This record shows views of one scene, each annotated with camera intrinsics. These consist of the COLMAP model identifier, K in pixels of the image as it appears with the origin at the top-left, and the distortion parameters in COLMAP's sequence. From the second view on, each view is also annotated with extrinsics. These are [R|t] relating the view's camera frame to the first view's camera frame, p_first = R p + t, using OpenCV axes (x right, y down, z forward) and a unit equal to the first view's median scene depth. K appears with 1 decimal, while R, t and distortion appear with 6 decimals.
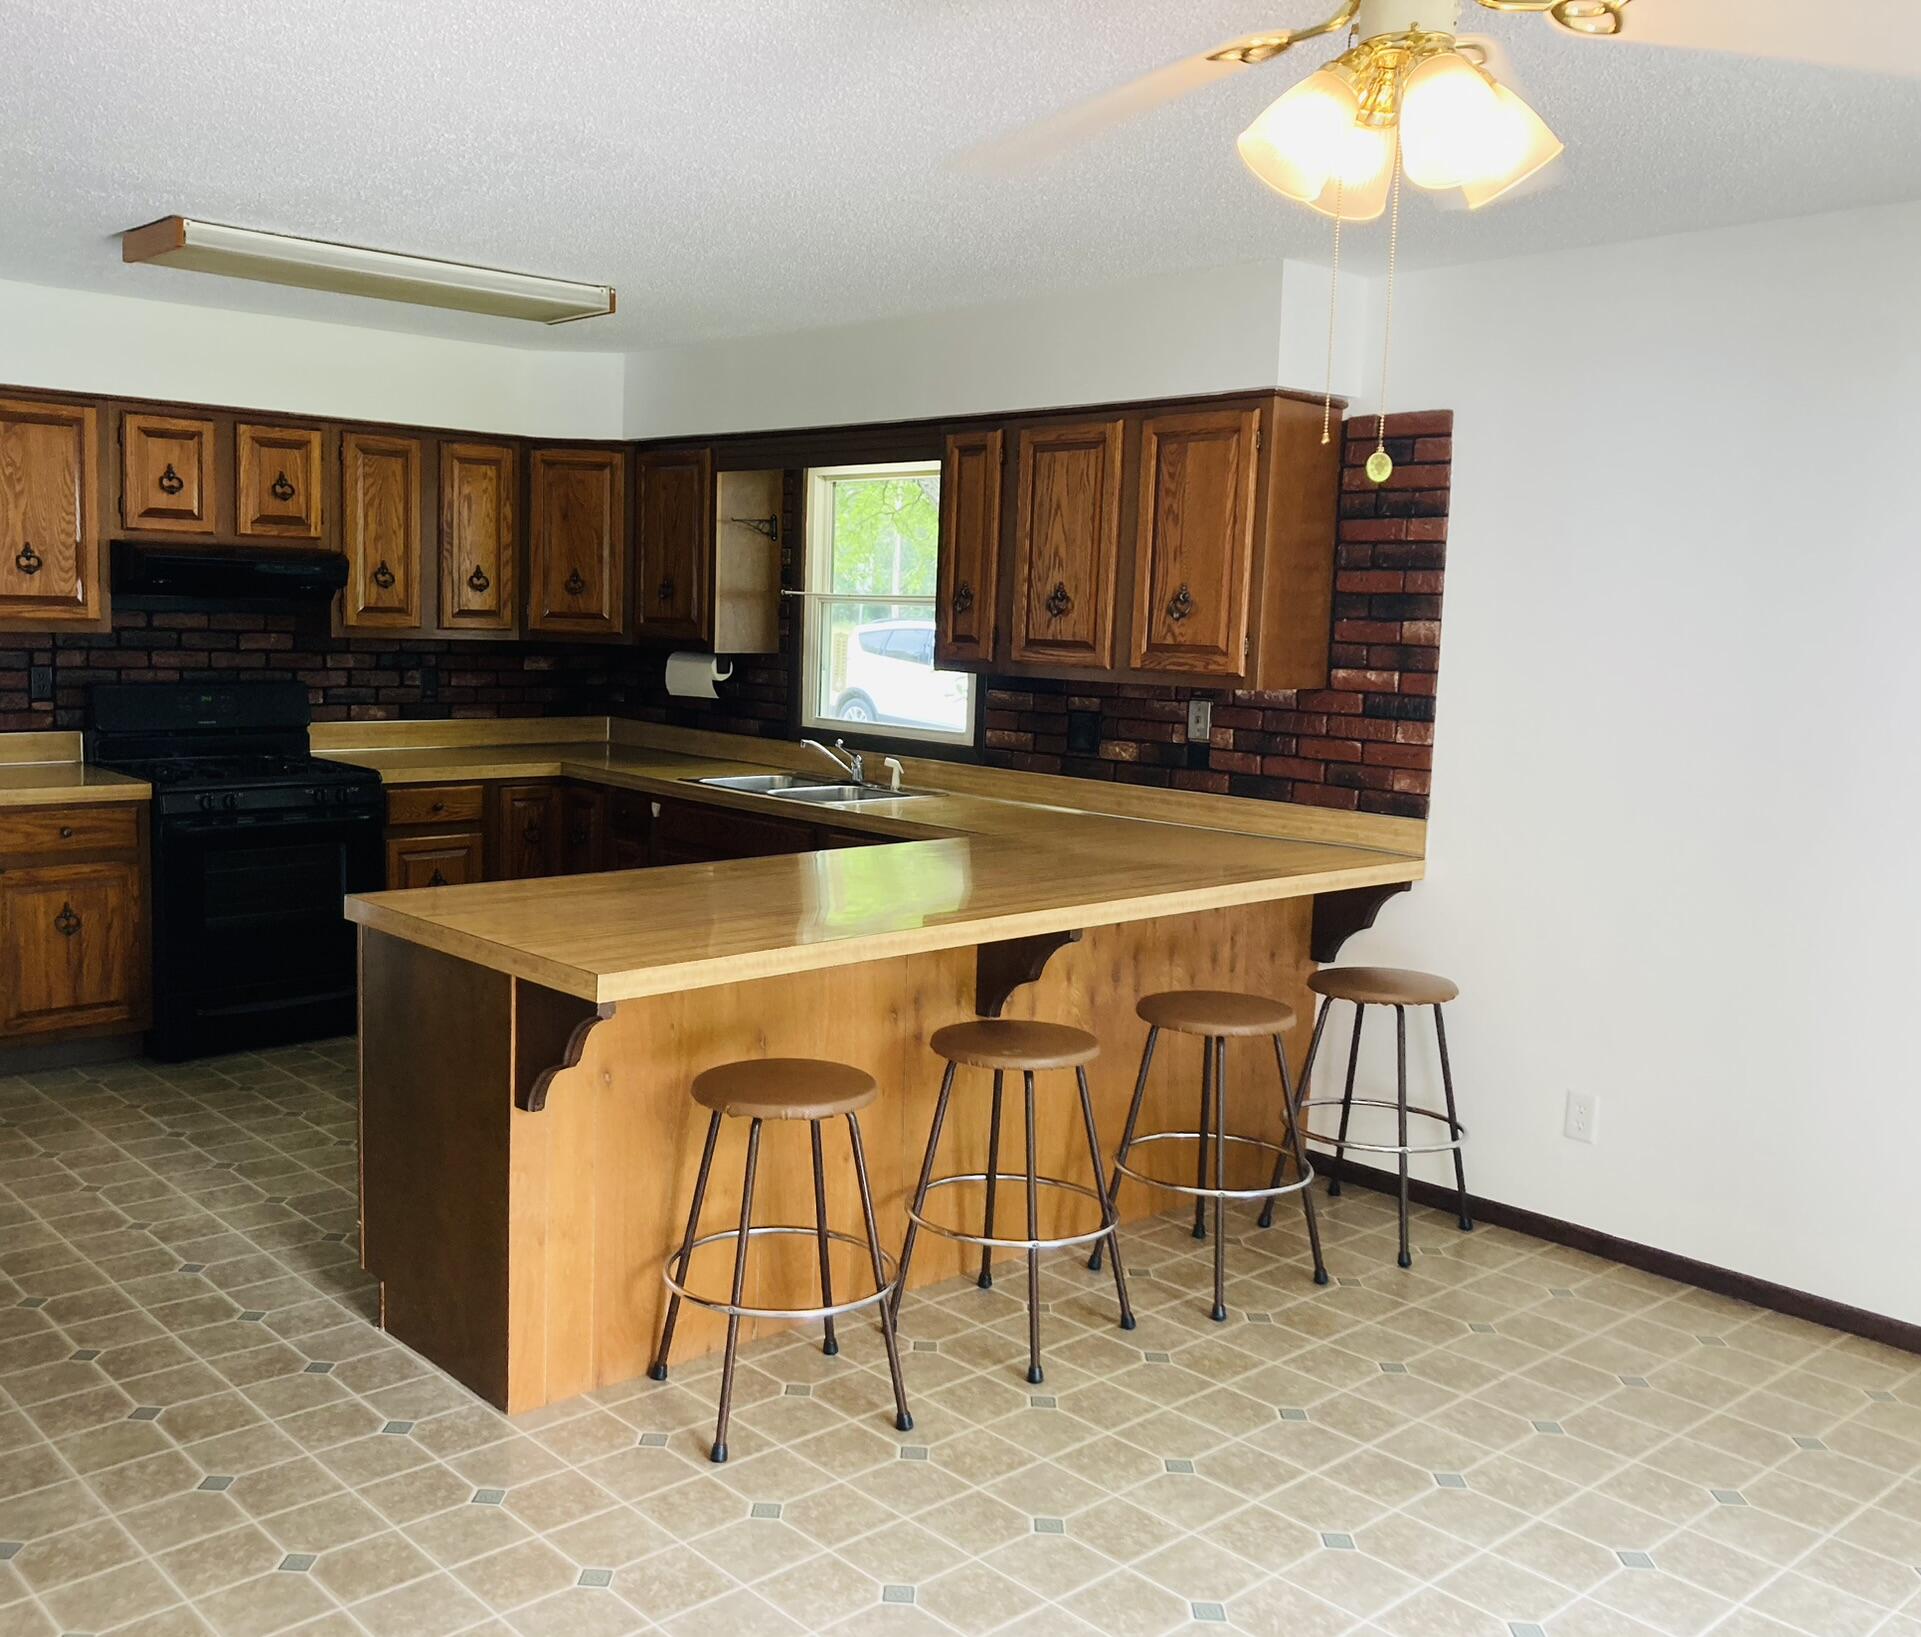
lens RADIAL K [[1819.6, 0, 958.2], [0, 1819.6, 806.7], [0, 0, 1]] dist [0.008602, 0.000000]
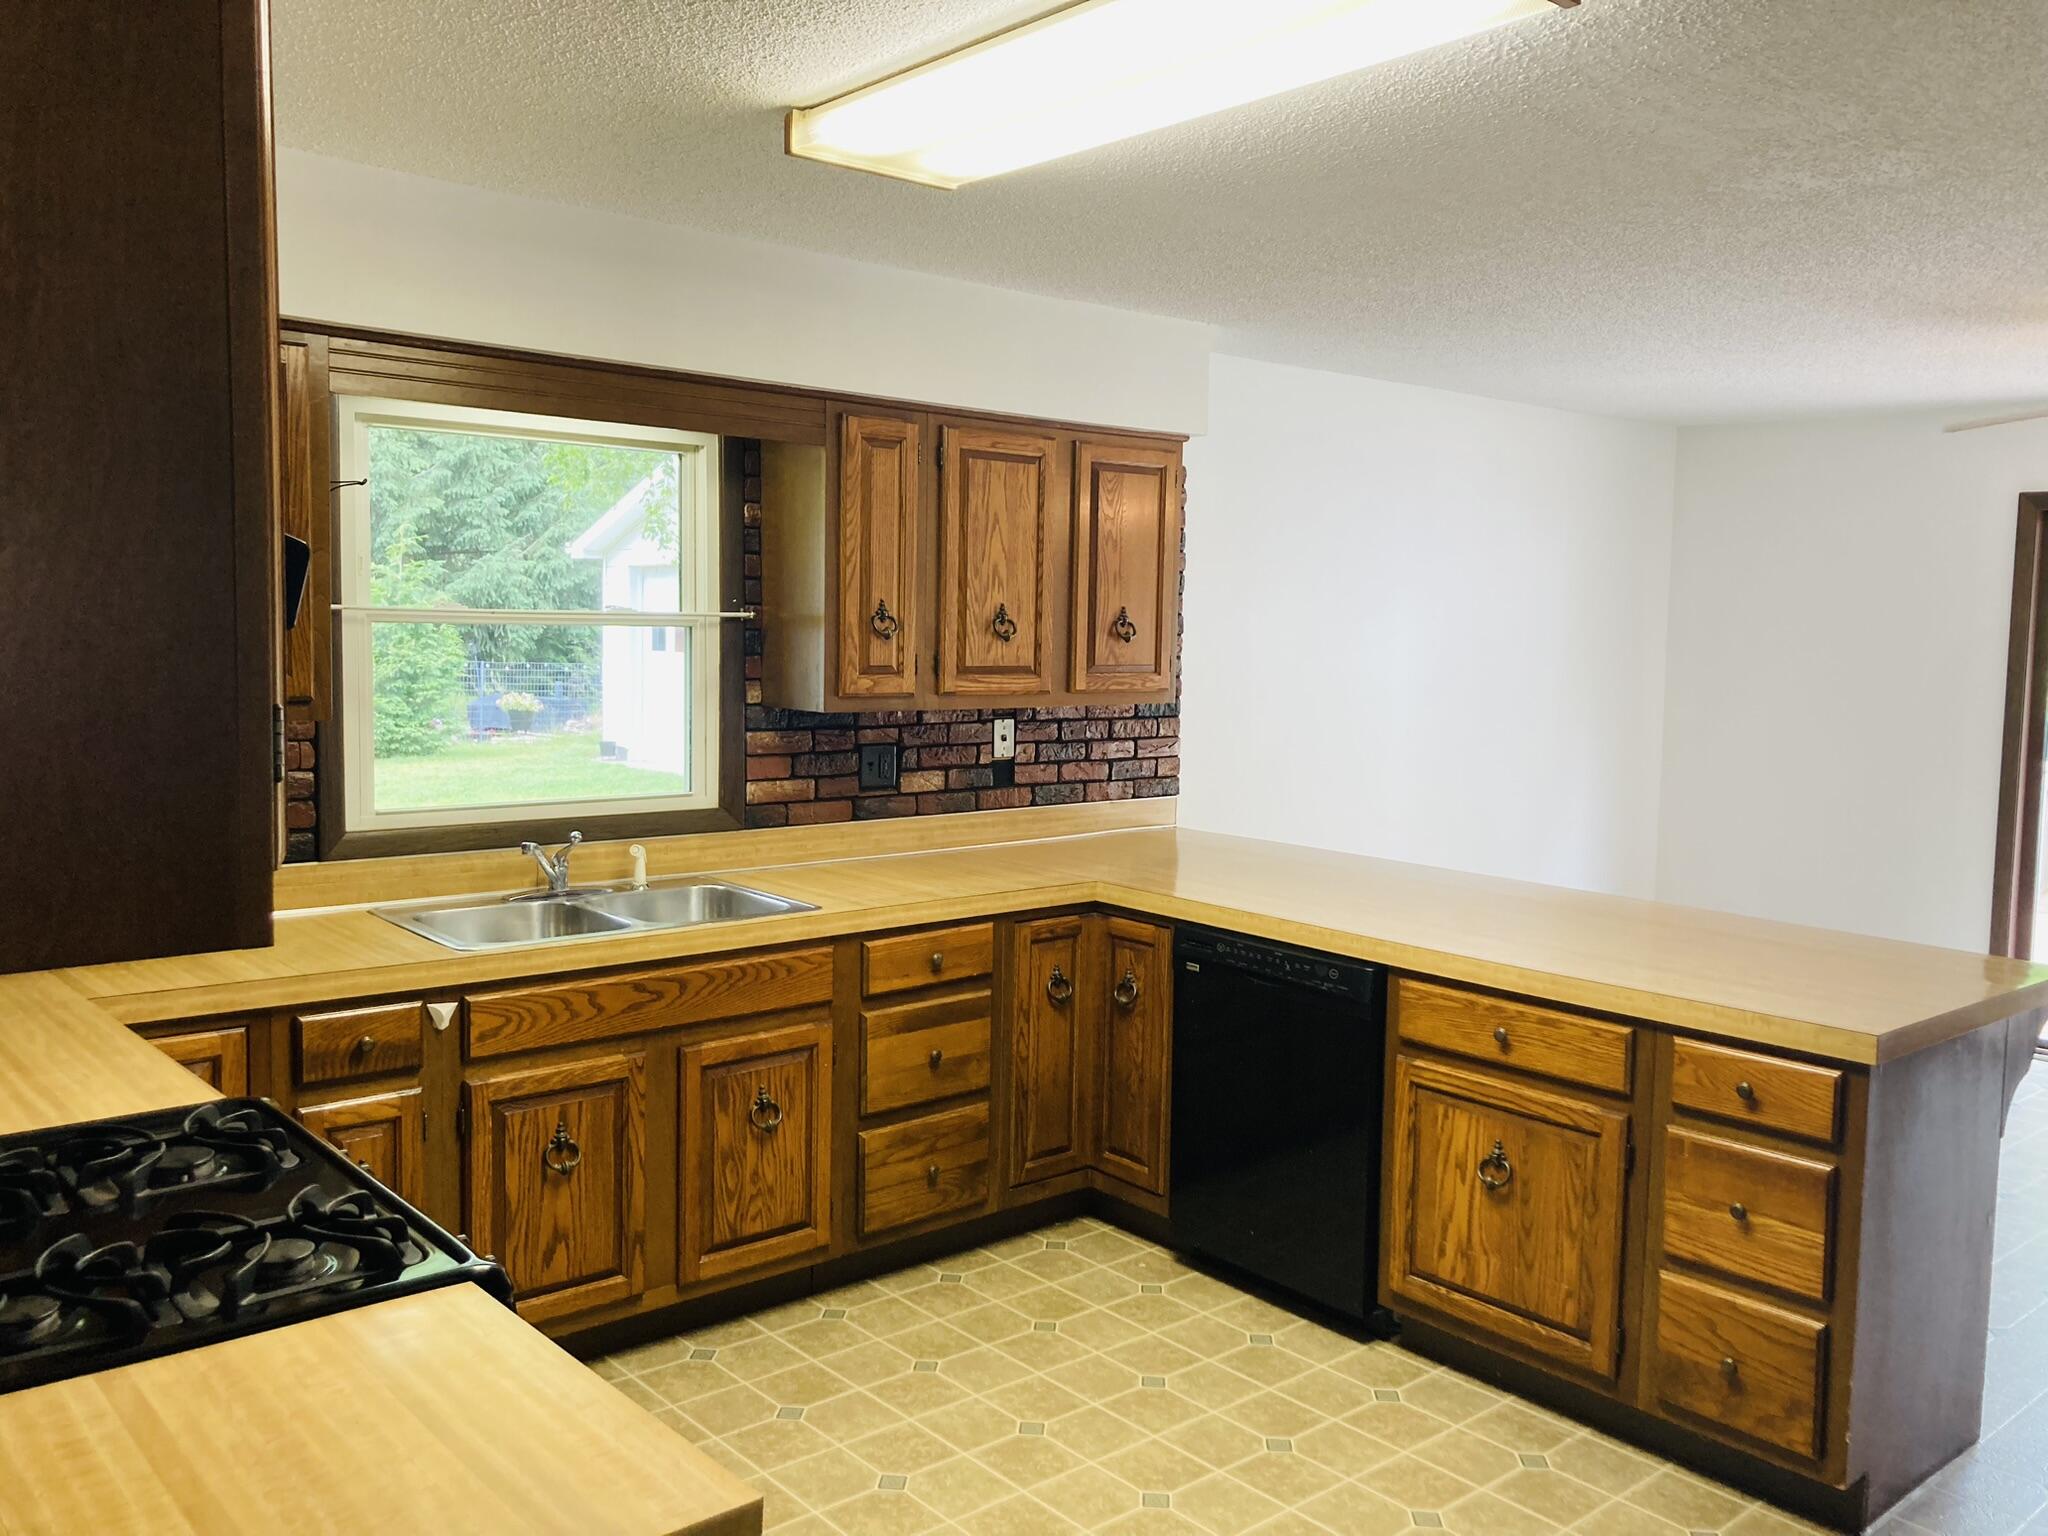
lens RADIAL K [[1671.0, 0, 1061.1], [0, 1671.0, 756.4], [0, 0, 1]] dist [0.080805, -0.065398]
pose [[0.011561, -0.102072, 0.994710, -0.763075], [0.094448, 0.990440, 0.100536, -0.123763], [-0.995463, 0.092786, 0.021091, 0.921392]]
